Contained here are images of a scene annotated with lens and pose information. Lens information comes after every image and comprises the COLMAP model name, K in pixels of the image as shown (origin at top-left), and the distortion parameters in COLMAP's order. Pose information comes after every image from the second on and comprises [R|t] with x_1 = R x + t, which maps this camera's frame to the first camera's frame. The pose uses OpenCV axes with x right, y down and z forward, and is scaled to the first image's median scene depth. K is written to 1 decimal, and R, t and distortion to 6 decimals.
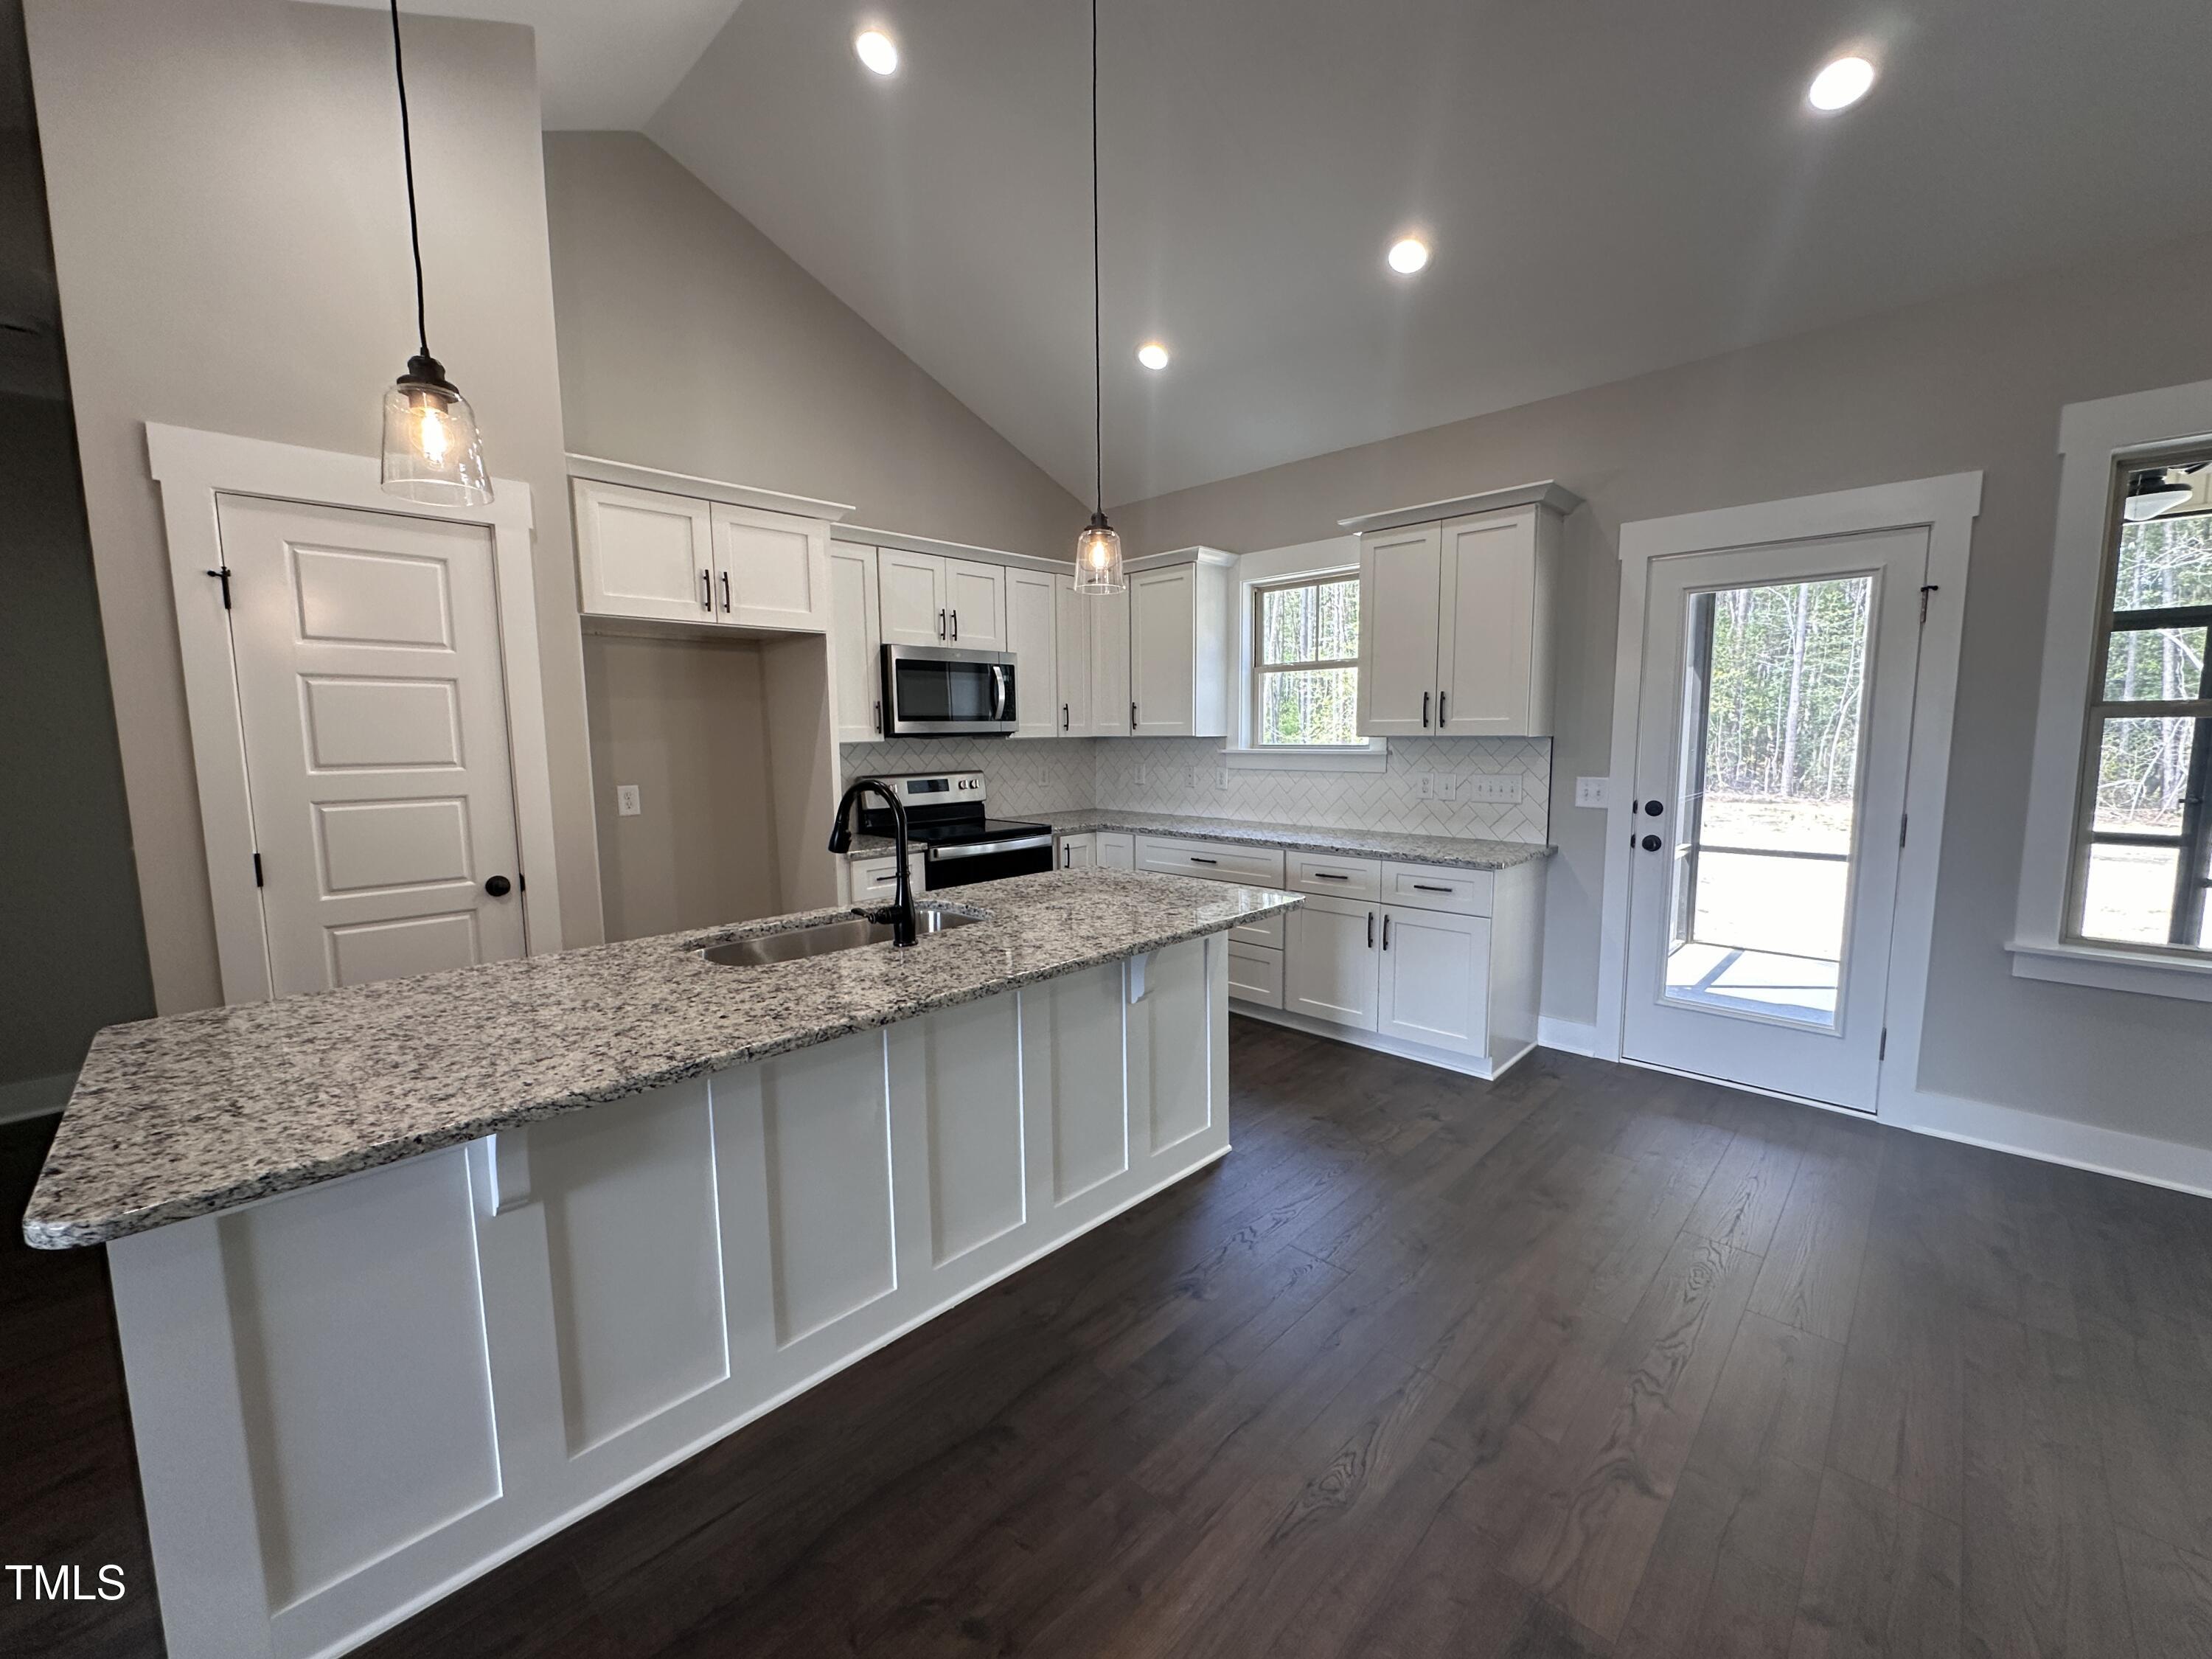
lens RADIAL K [[887.8, 0, 1107.5], [0, 887.8, 826.6], [0, 0, 1]] dist [-0.001814, 0.000851]
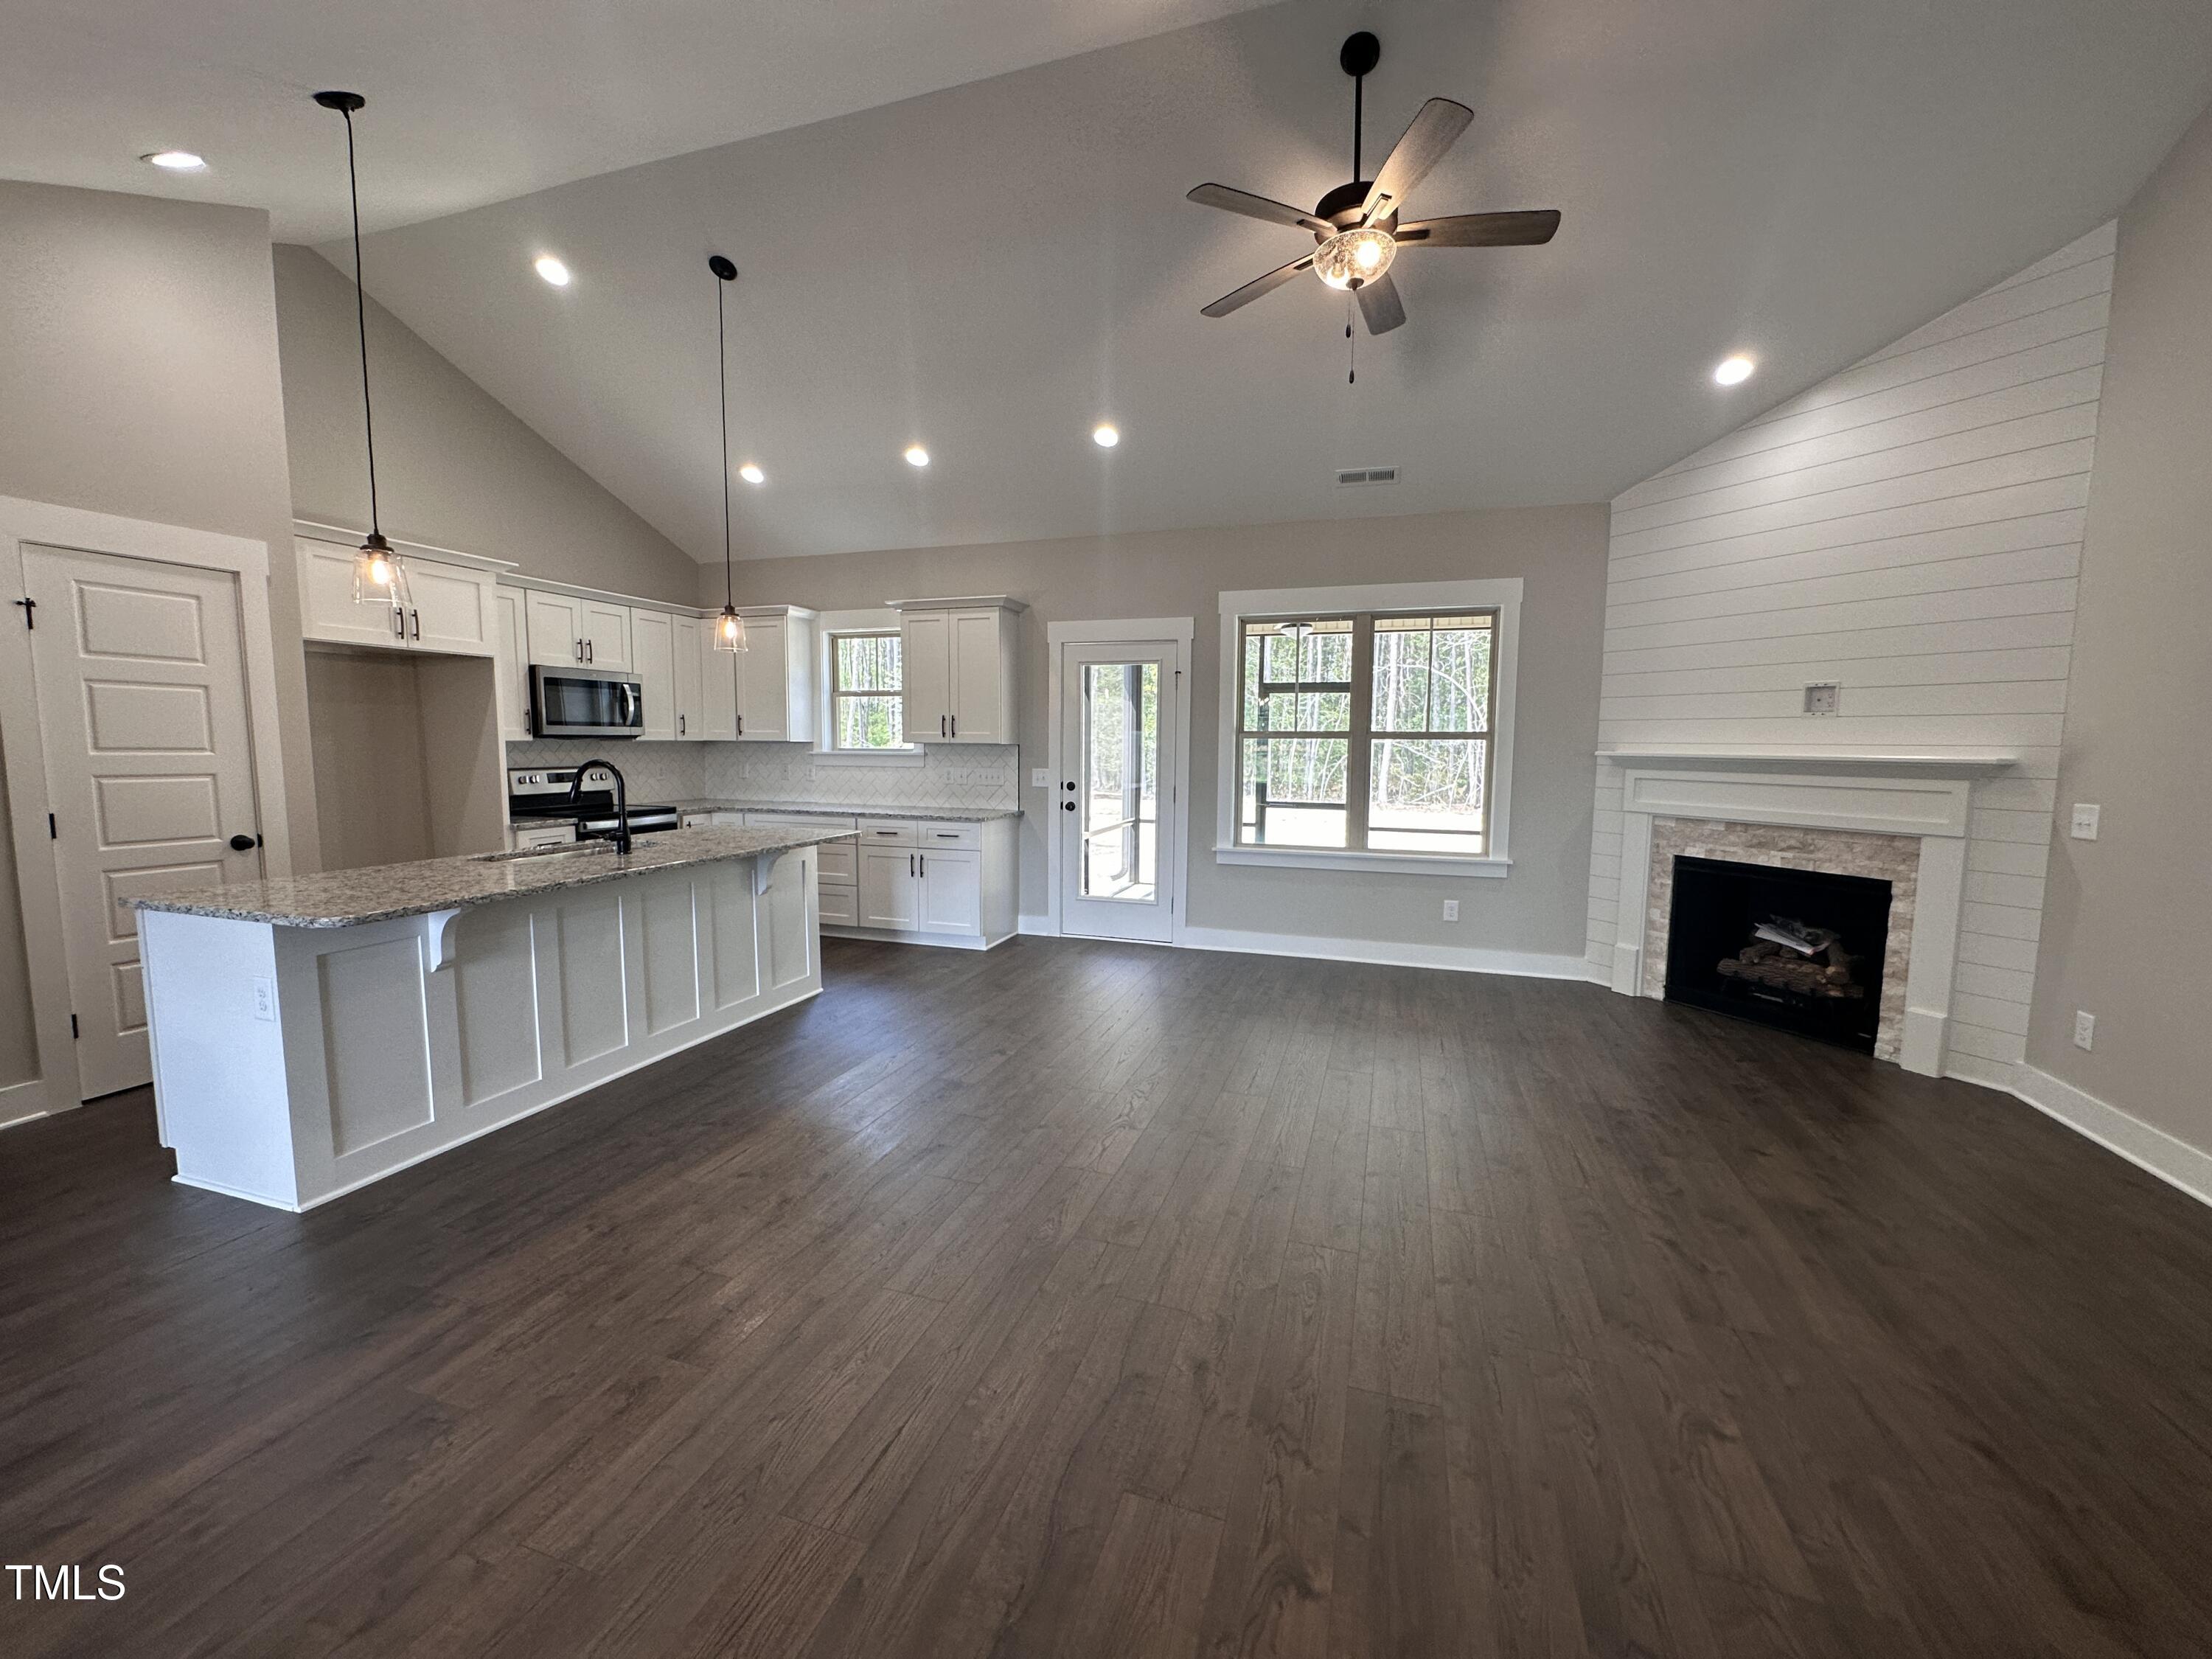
lens RADIAL K [[887.8, 0, 1106.0], [0, 887.8, 828.9], [0, 0, 1]] dist [-0.001814, 0.000851]
pose [[0.900643, -0.025292, 0.433822, -0.081557], [0.030054, 0.999540, -0.004122, 0.074983], [-0.433519, 0.016751, 0.900989, -0.619650]]
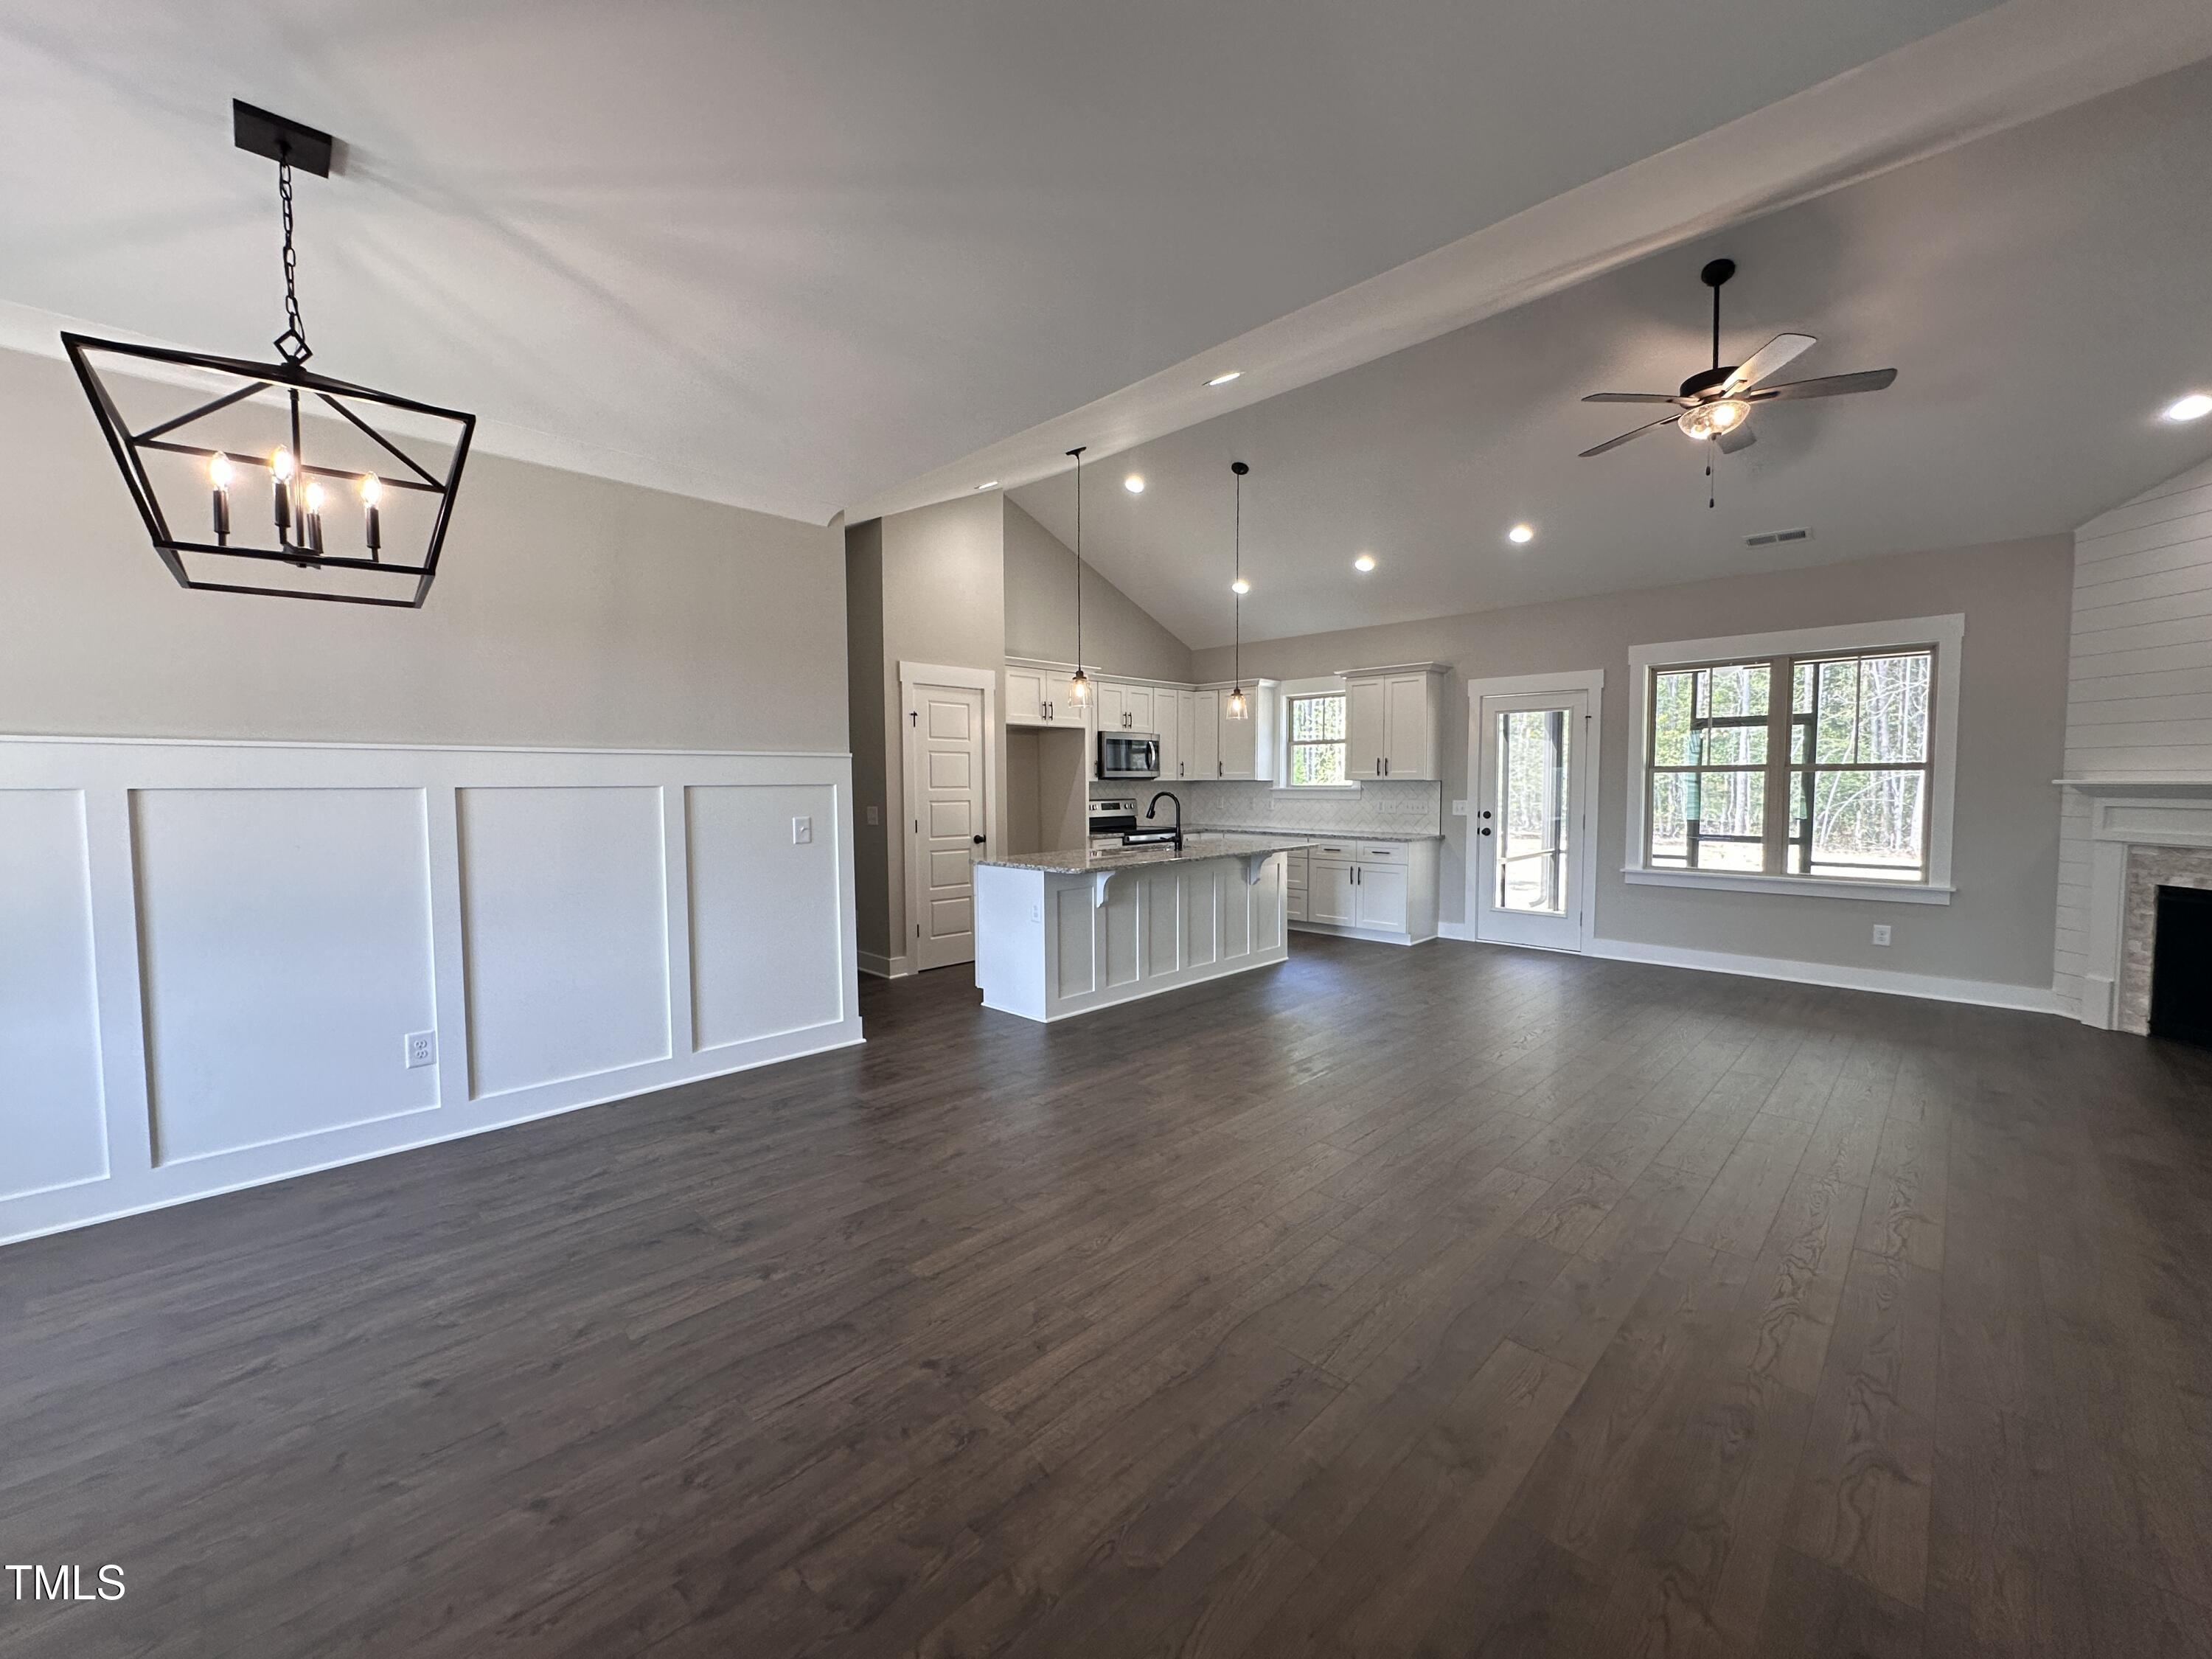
lens RADIAL K [[887.8, 0, 1106.2], [0, 887.8, 830.7], [0, 0, 1]] dist [-0.001814, 0.000851]
pose [[0.999965, 0.006641, -0.004999, -0.275669], [-0.006895, 0.998599, -0.052472, 0.136653], [0.004643, 0.052505, 0.998610, -1.120152]]
